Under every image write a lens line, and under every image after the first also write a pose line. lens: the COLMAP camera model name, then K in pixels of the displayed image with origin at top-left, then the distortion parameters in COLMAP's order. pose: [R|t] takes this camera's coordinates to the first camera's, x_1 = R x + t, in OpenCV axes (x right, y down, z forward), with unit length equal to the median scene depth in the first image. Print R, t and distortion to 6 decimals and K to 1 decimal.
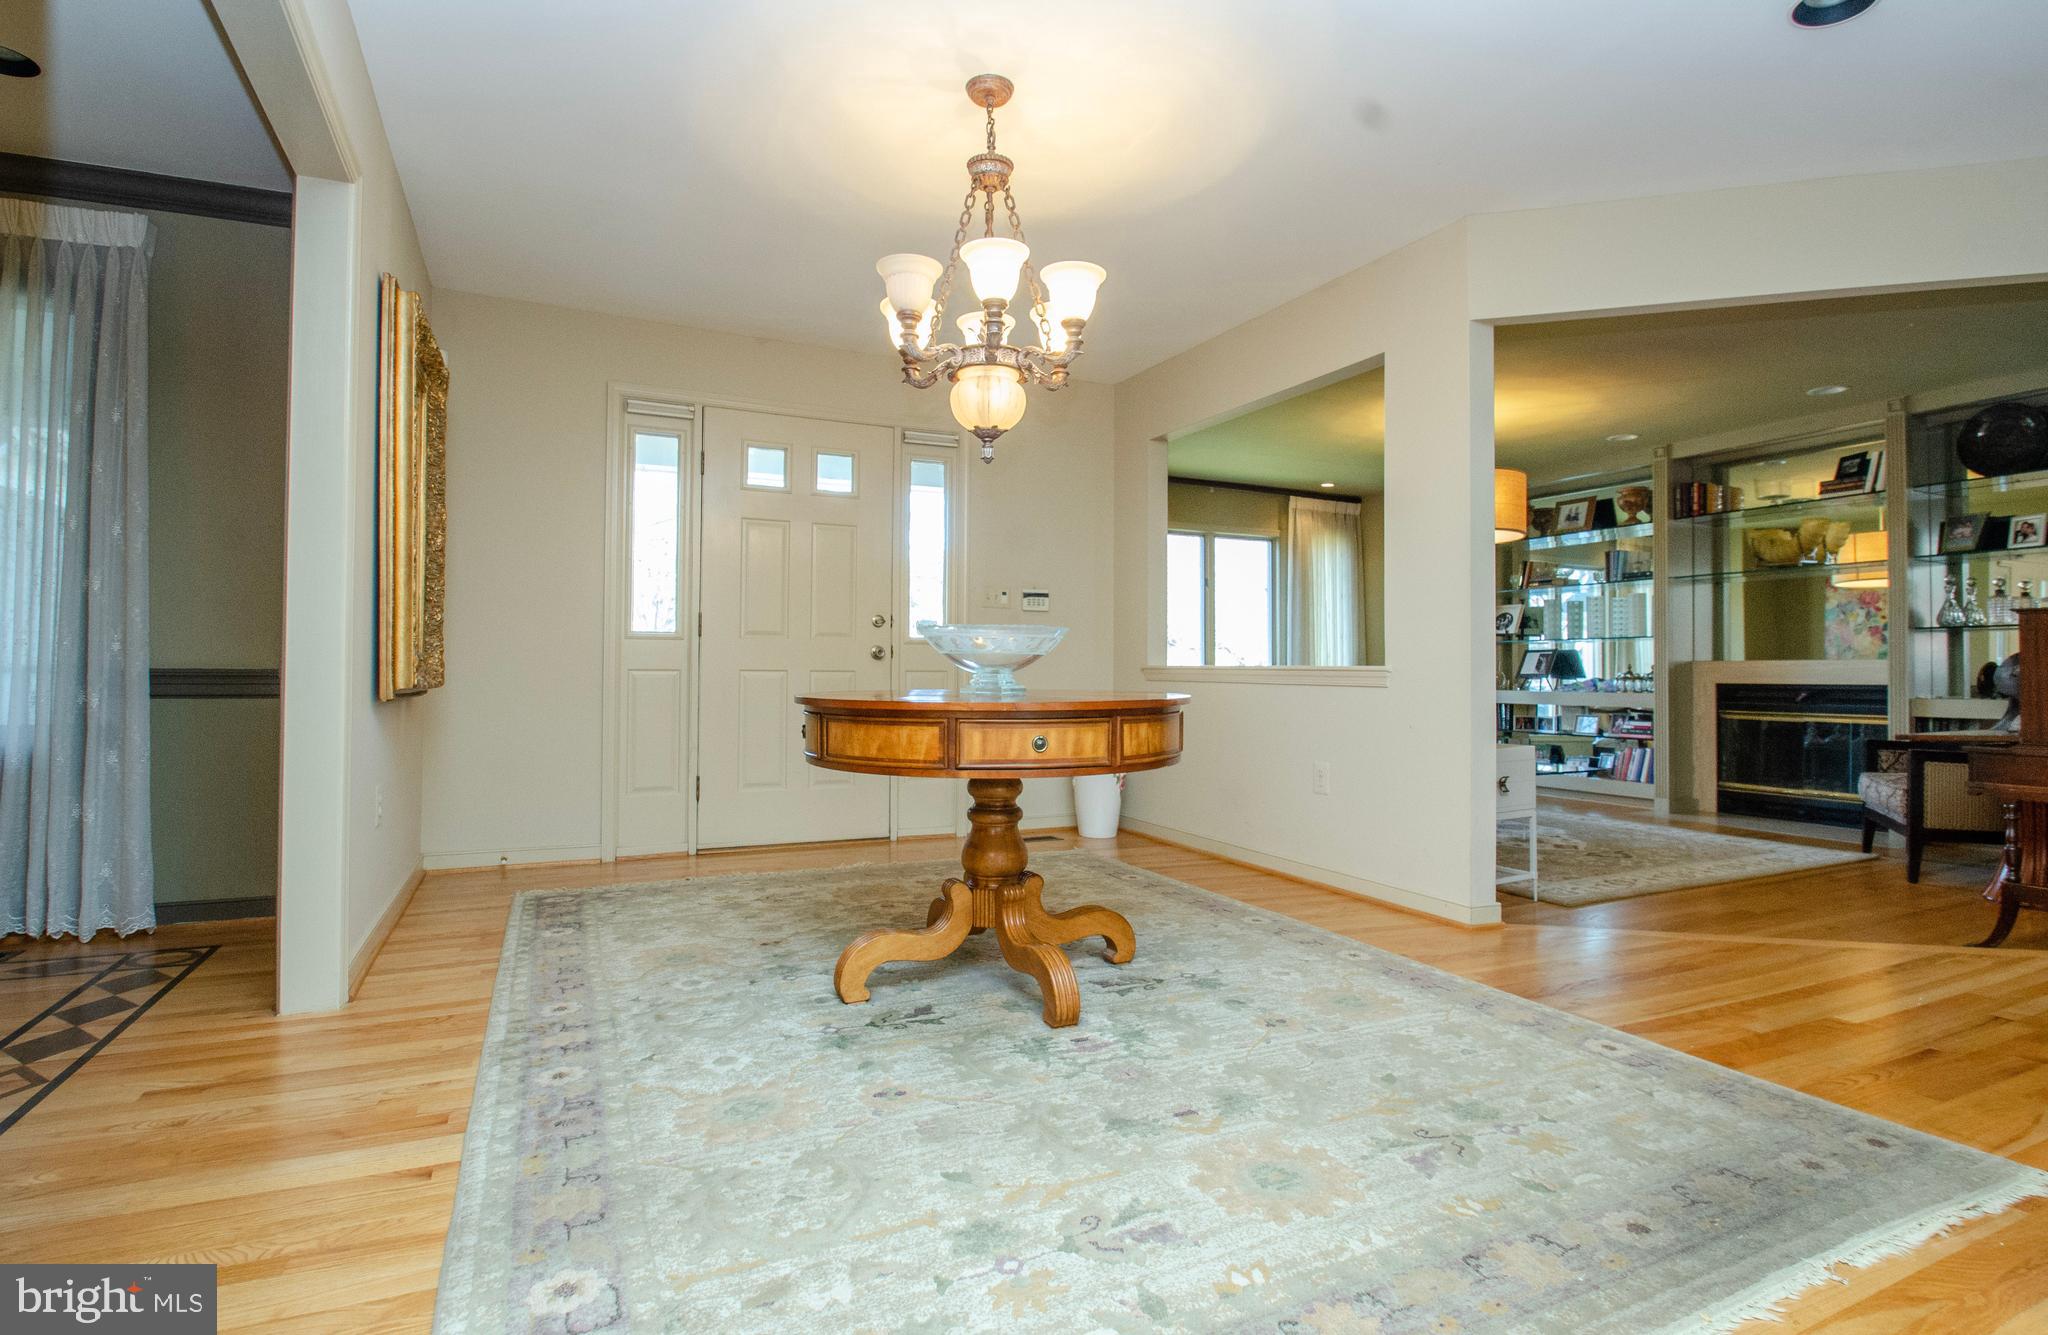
lens RADIAL K [[1000.3, 0, 1043.4], [0, 1000.3, 642.3], [0, 0, 1]] dist [-0.000179, -0.001590]
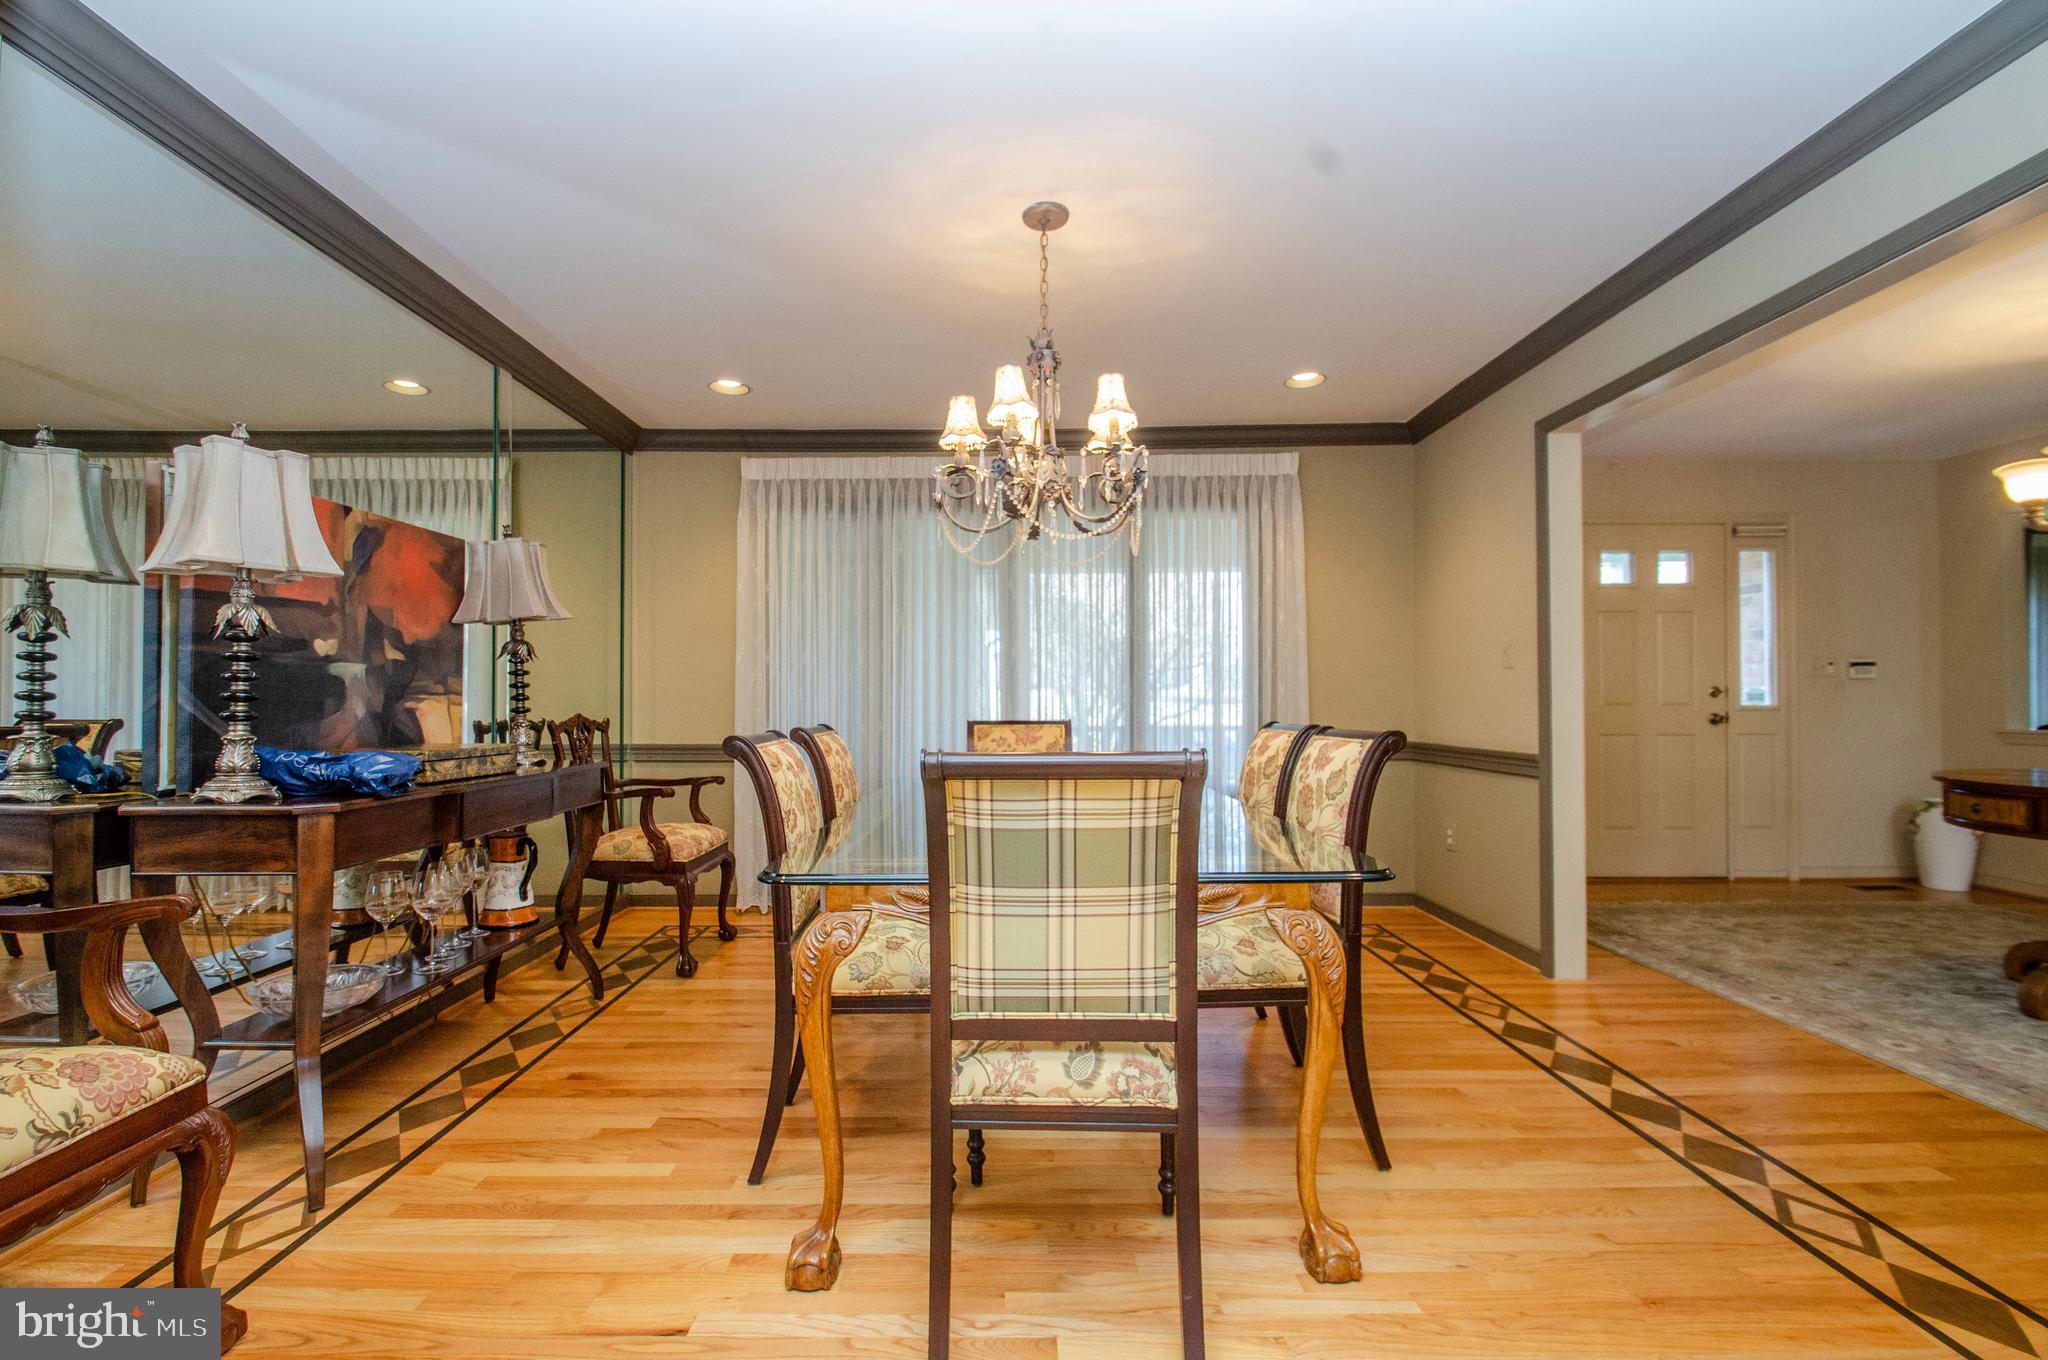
lens RADIAL K [[920.2, 0, 1023.5], [0, 920.2, 685.6], [0, 0, 1]] dist [-0.004429, -0.001163]
pose [[0.912466, -0.014226, -0.408906, -0.493110], [0.019052, 0.999789, 0.007731, -0.055353], [0.408710, -0.014845, 0.912544, -0.325150]]
